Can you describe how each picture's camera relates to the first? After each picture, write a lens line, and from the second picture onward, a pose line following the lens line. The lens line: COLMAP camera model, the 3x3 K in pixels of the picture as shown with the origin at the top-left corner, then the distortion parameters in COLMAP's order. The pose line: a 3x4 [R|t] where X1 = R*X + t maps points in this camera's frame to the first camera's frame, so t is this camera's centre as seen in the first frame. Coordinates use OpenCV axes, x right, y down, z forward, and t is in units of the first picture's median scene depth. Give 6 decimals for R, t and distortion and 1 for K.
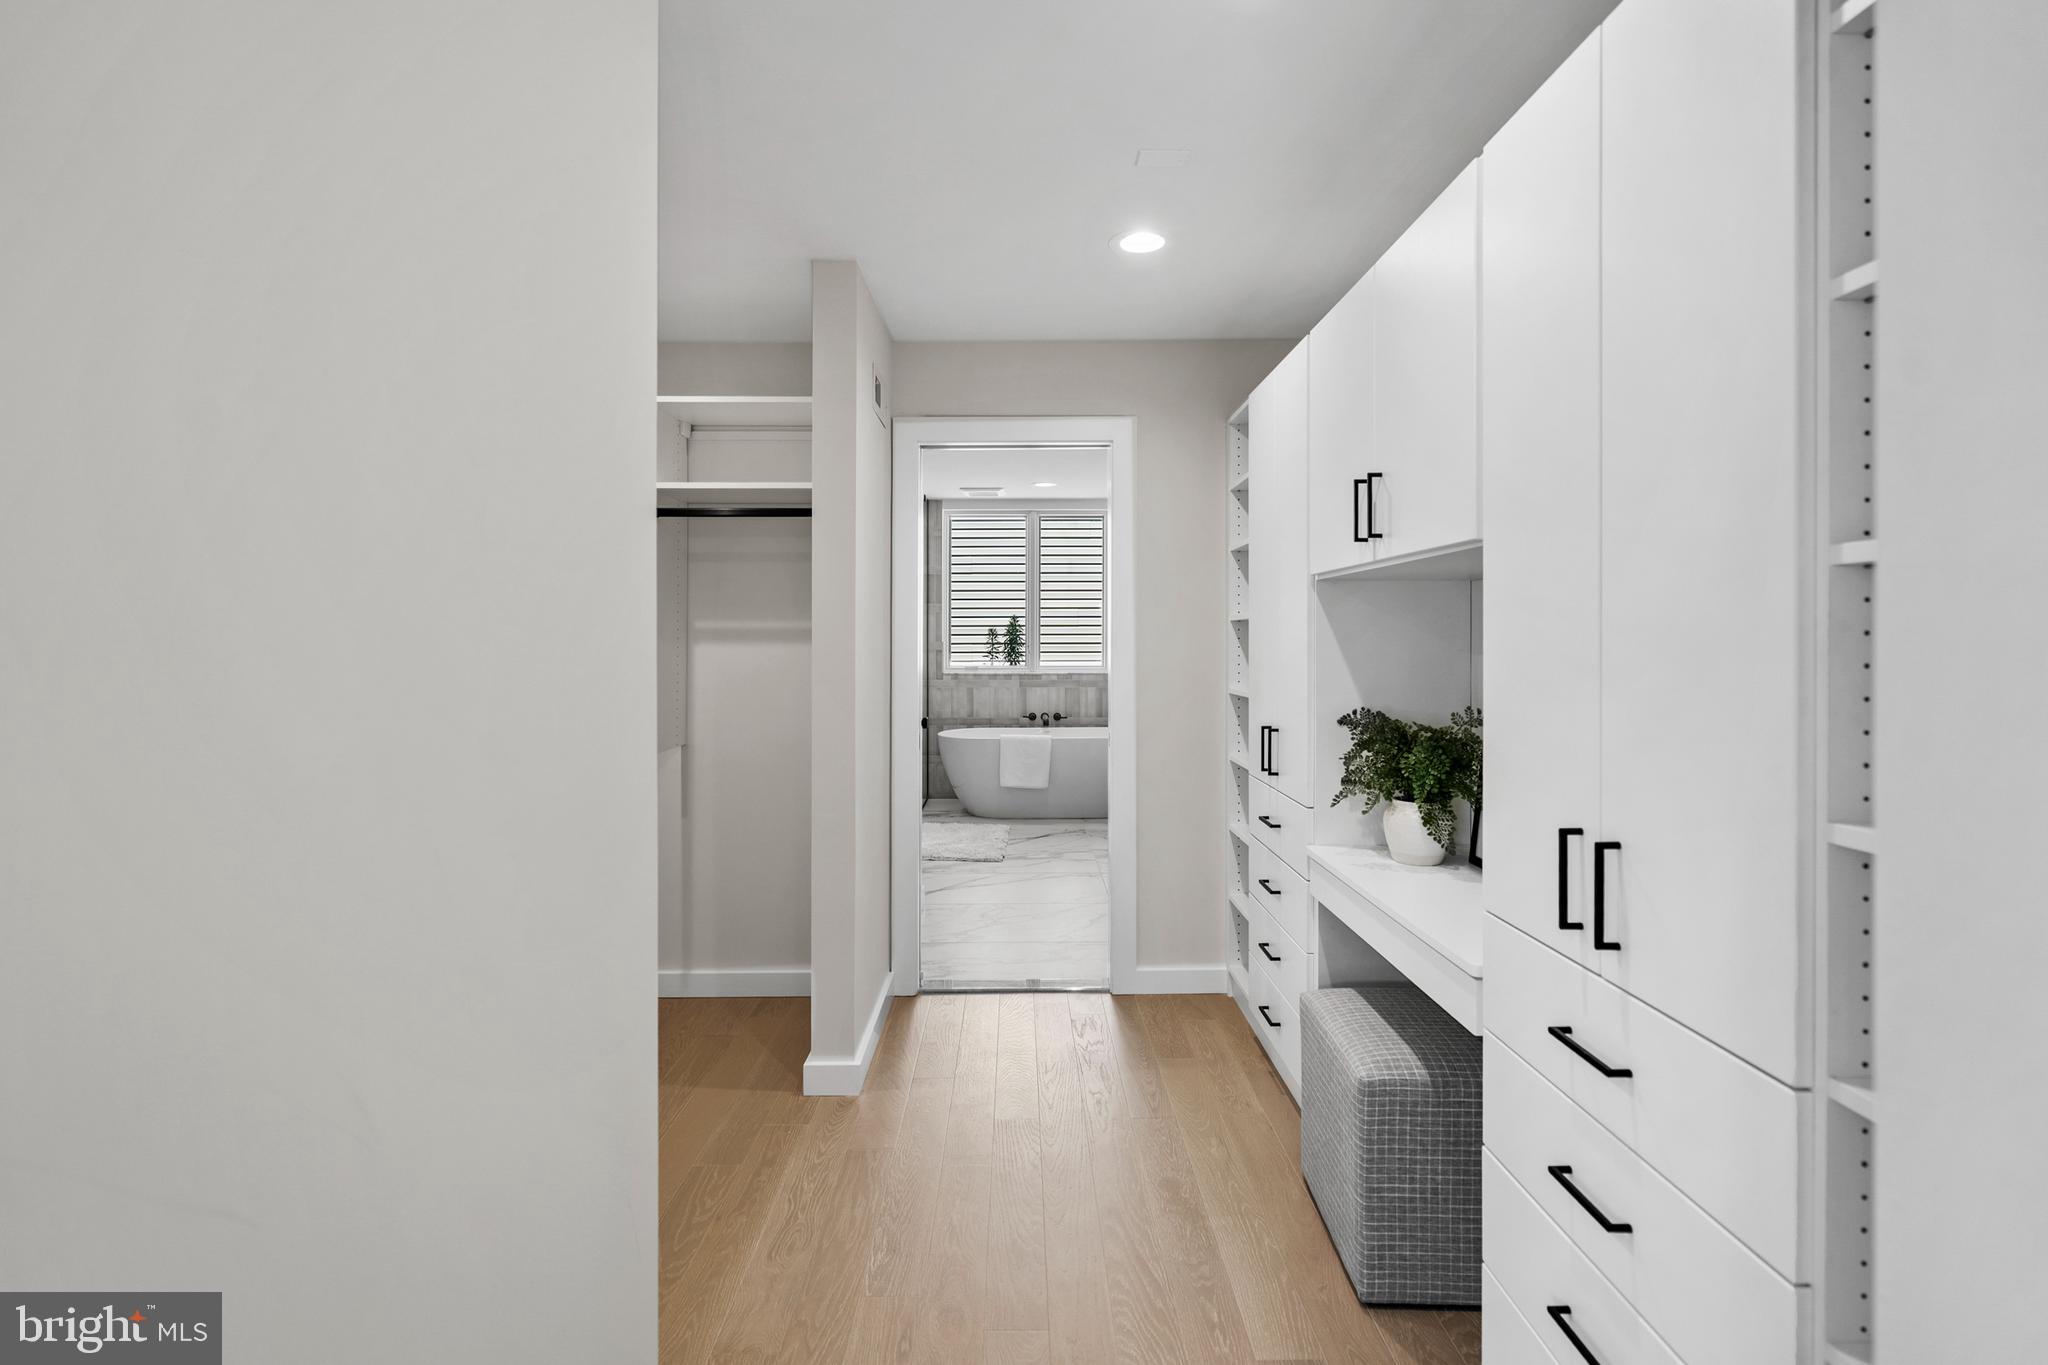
lens RADIAL K [[942.5, 0, 1025.7], [0, 942.5, 635.3], [0, 0, 1]] dist [0.000802, 0.000084]
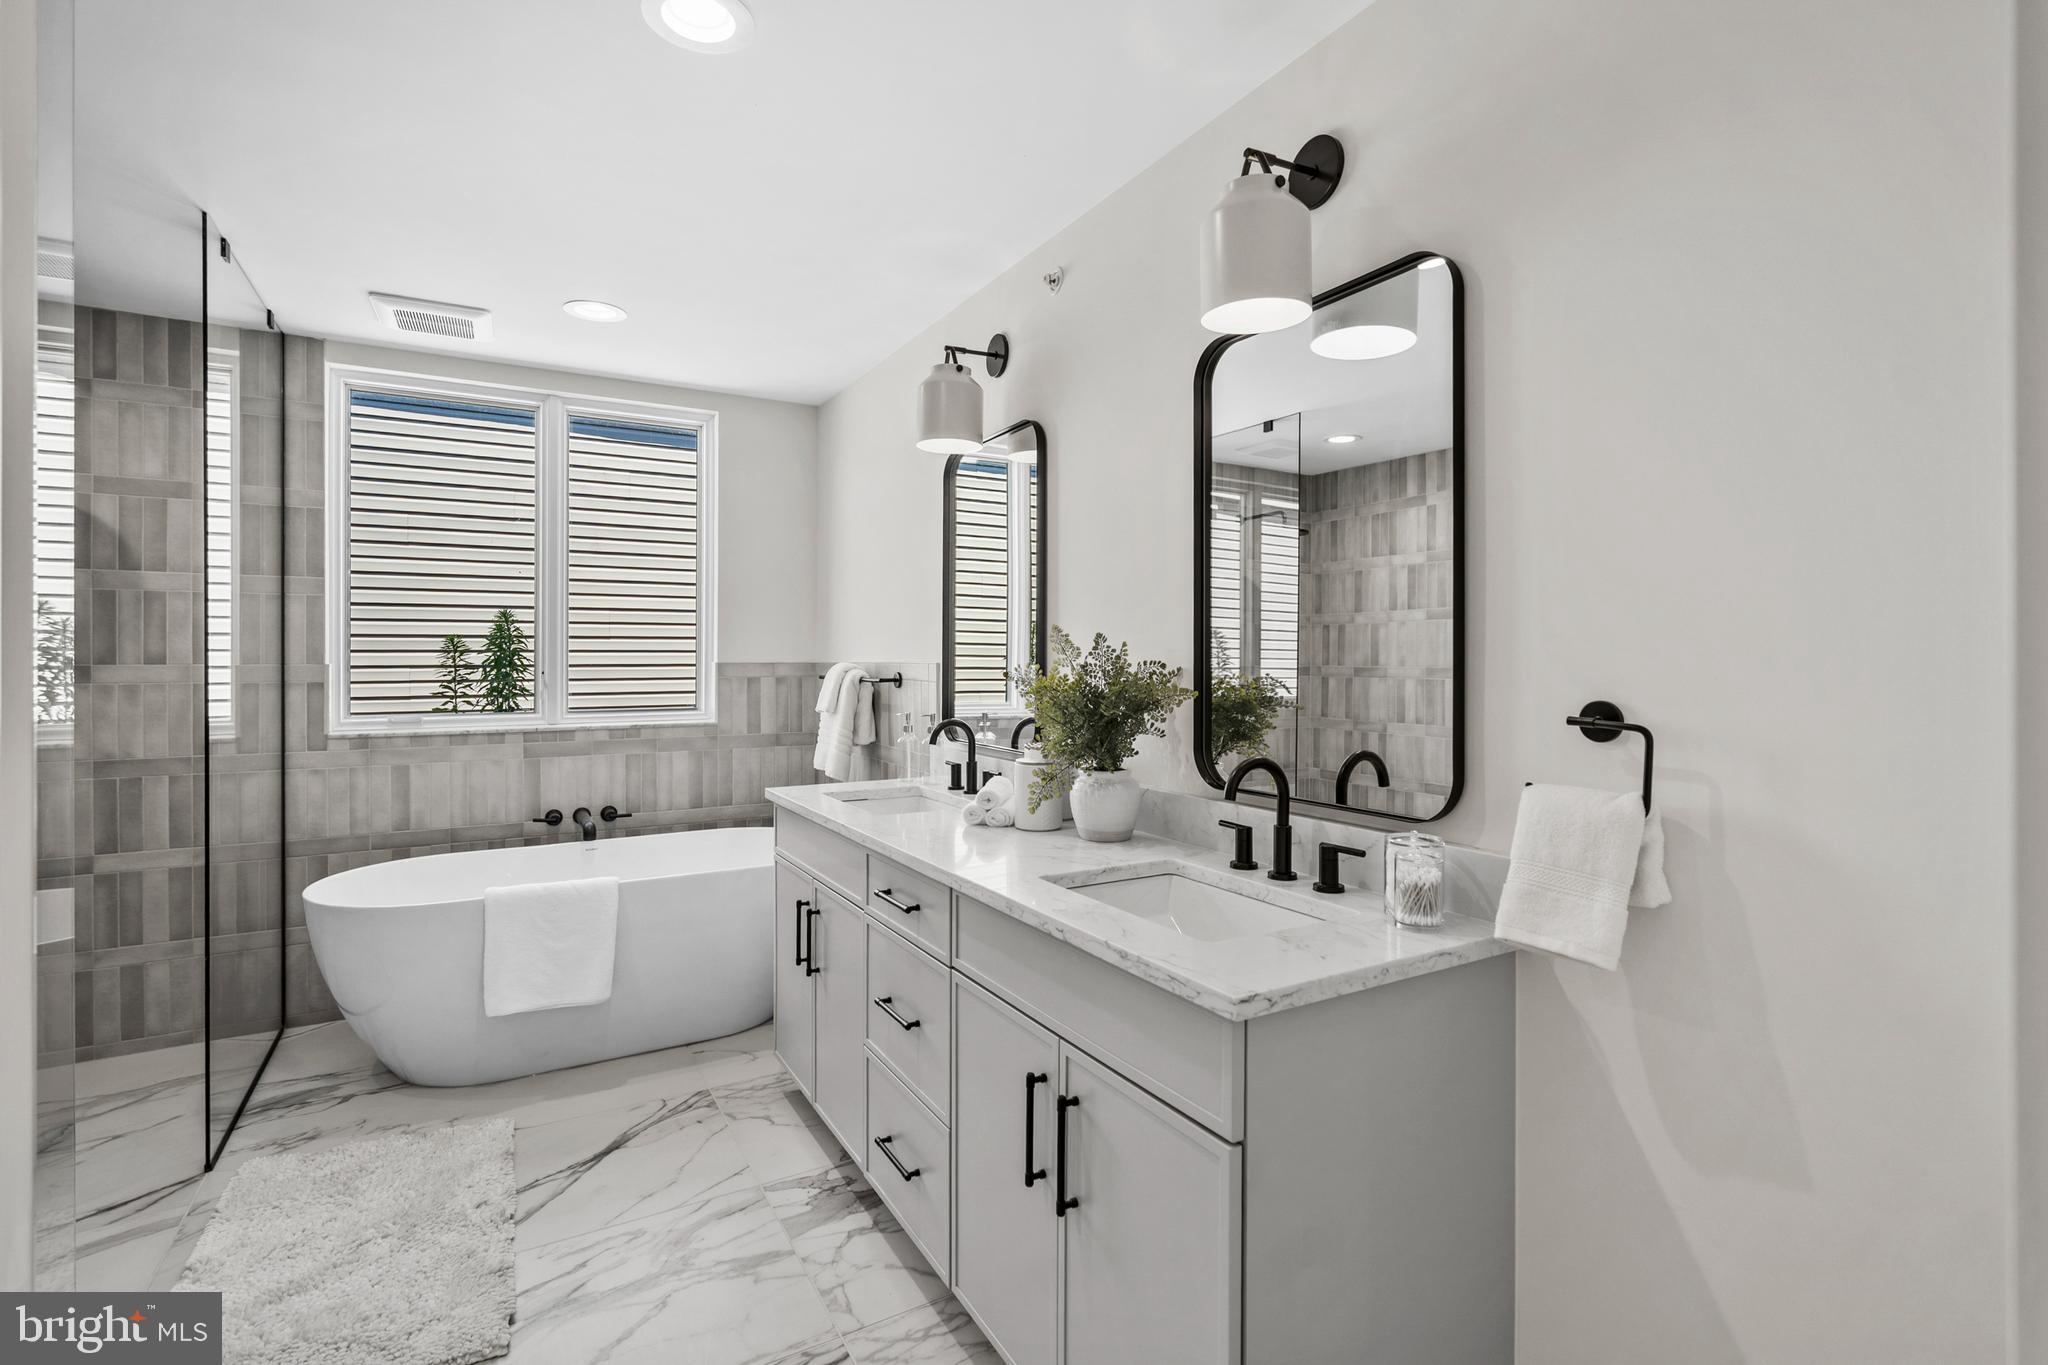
lens RADIAL K [[939.9, 0, 1028.4], [0, 939.9, 657.9], [0, 0, 1]] dist [-0.004500, -0.000232]
pose [[0.866250, 0.001688, 0.499609, -0.025164], [-0.003981, 0.999986, 0.003523, 0.001015], [-0.499596, -0.005040, 0.866244, 0.503215]]
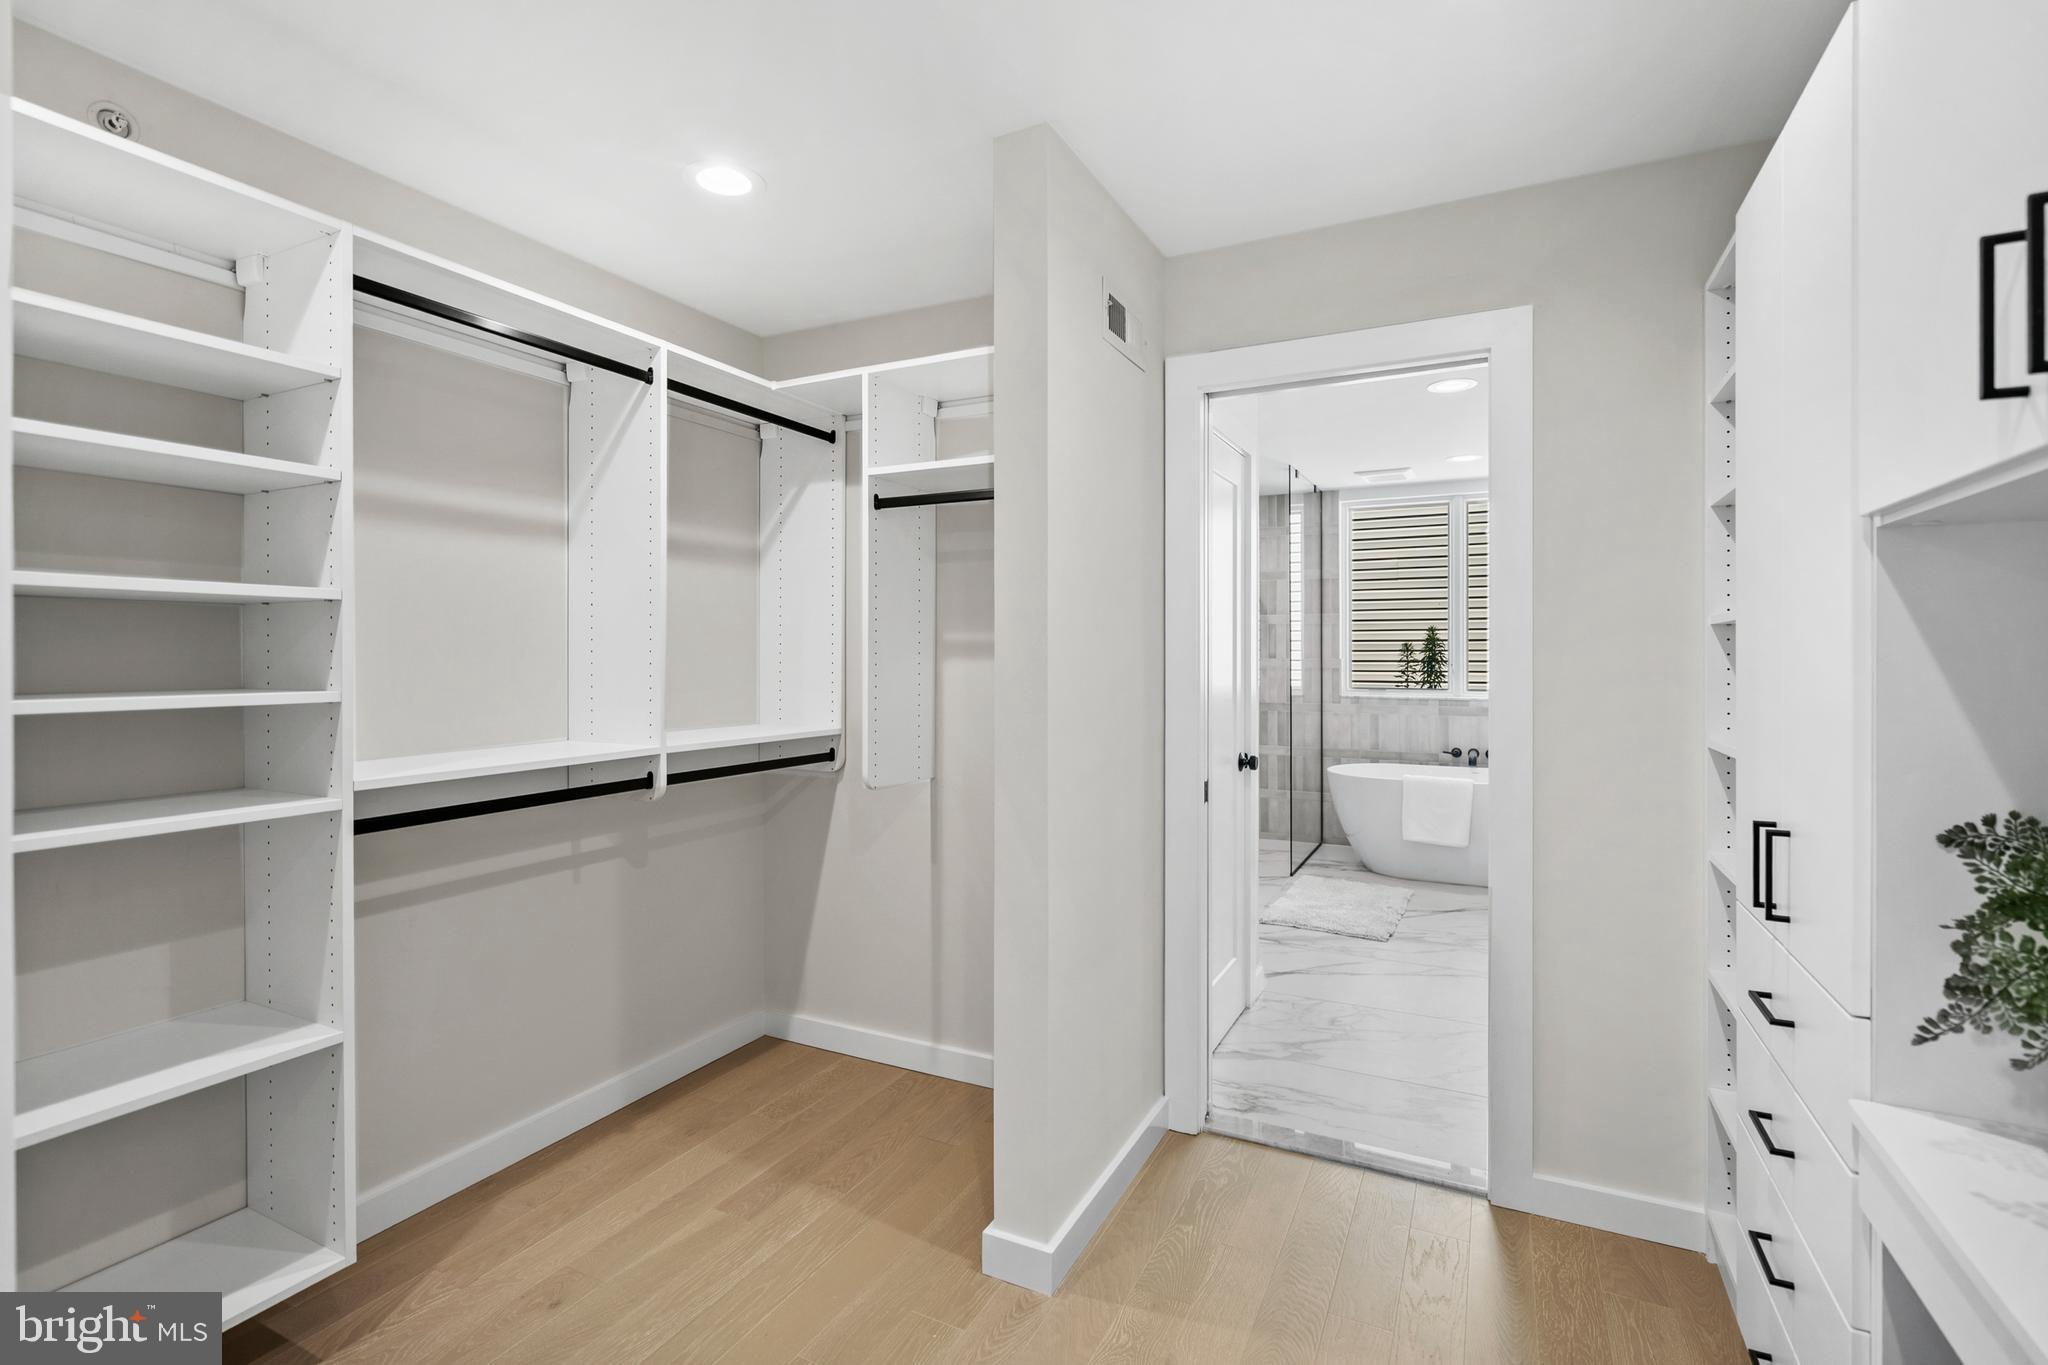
lens RADIAL K [[941.6, 0, 1035.1], [0, 941.6, 650.6], [0, 0, 1]] dist [0.000942, 0.000103]
pose [[0.893854, -0.000331, -0.448358, 0.050200], [-0.000438, 0.999999, -0.001611, 0.001042], [0.448358, 0.001636, 0.893853, 0.137686]]
